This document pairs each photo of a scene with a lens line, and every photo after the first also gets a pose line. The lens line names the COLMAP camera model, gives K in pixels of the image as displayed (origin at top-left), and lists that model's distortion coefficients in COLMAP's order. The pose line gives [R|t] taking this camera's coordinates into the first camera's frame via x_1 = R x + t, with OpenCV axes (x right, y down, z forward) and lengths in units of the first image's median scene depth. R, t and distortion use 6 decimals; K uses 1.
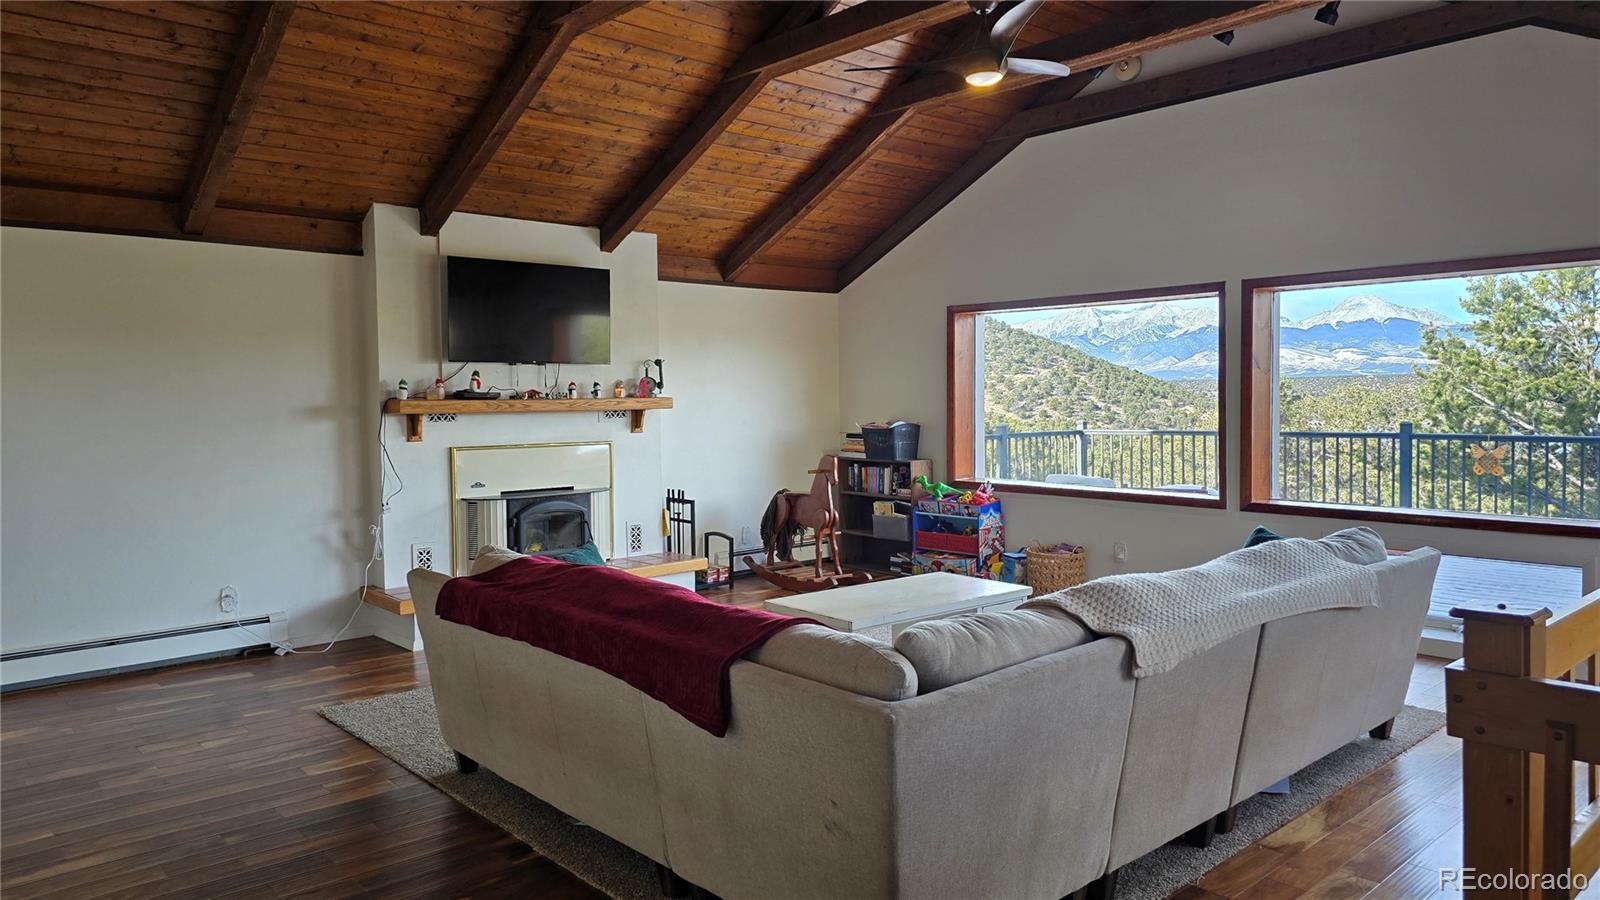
lens RADIAL K [[1074.7, 0, 801.1], [0, 1074.7, 440.4], [0, 0, 1]] dist [0.040629, -0.007701]
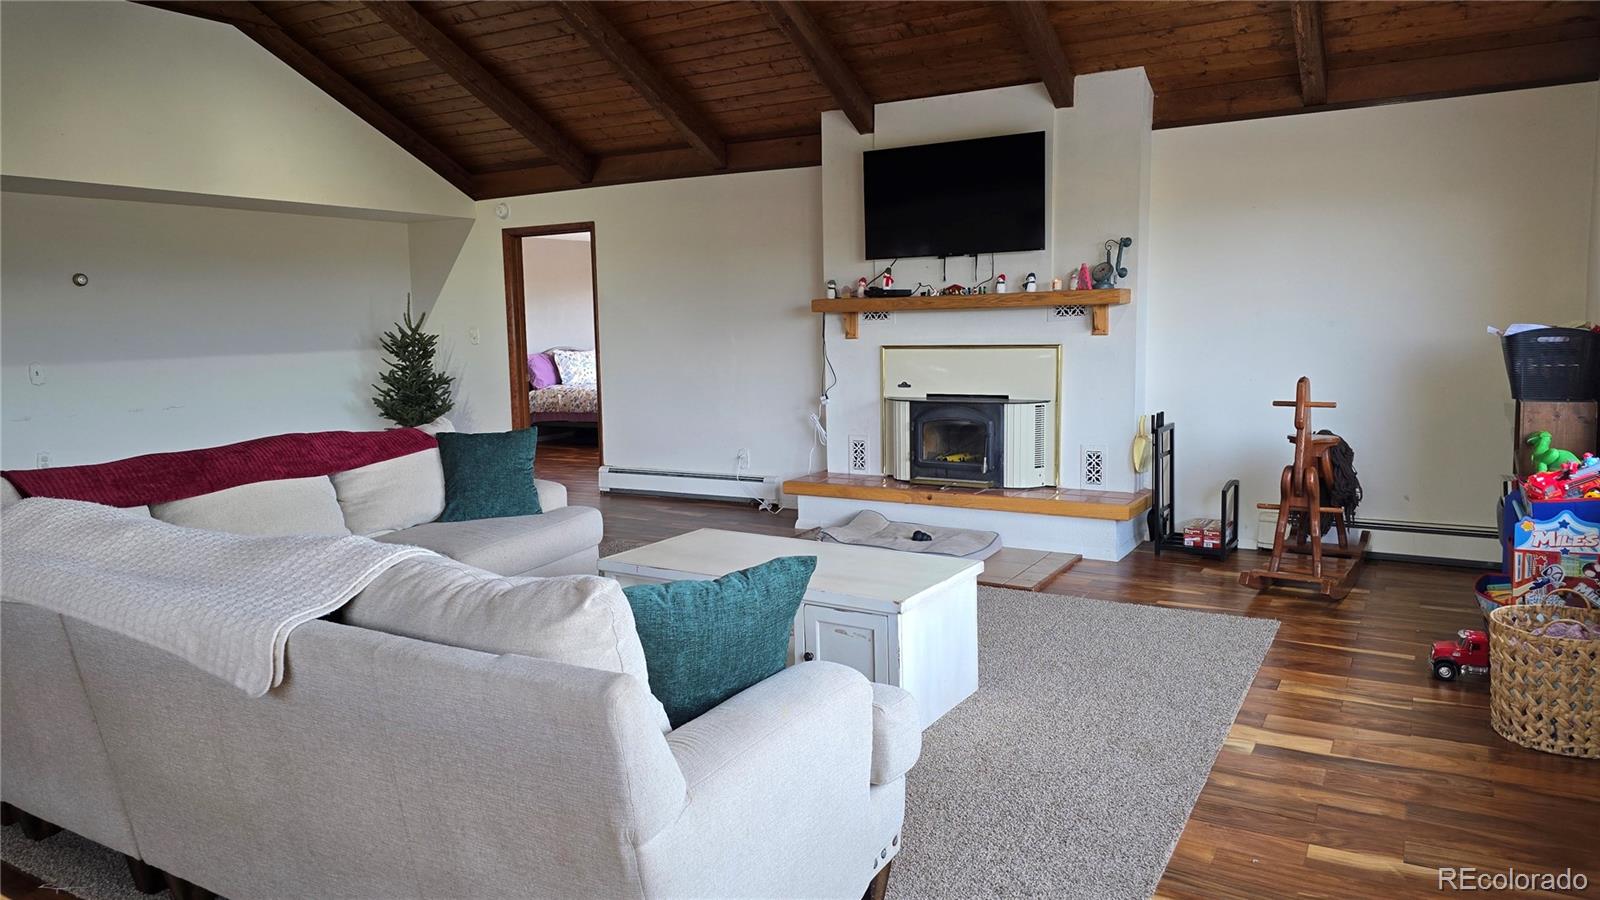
lens RADIAL K [[1074.7, 0, 801.4], [0, 1074.7, 461.5], [0, 0, 1]] dist [0.040629, -0.007701]
pose [[0.284791, 0.132370, -0.949406, 0.613691], [-0.023838, 0.991092, 0.131031, -0.015651], [0.958293, -0.014684, 0.285410, 0.629062]]
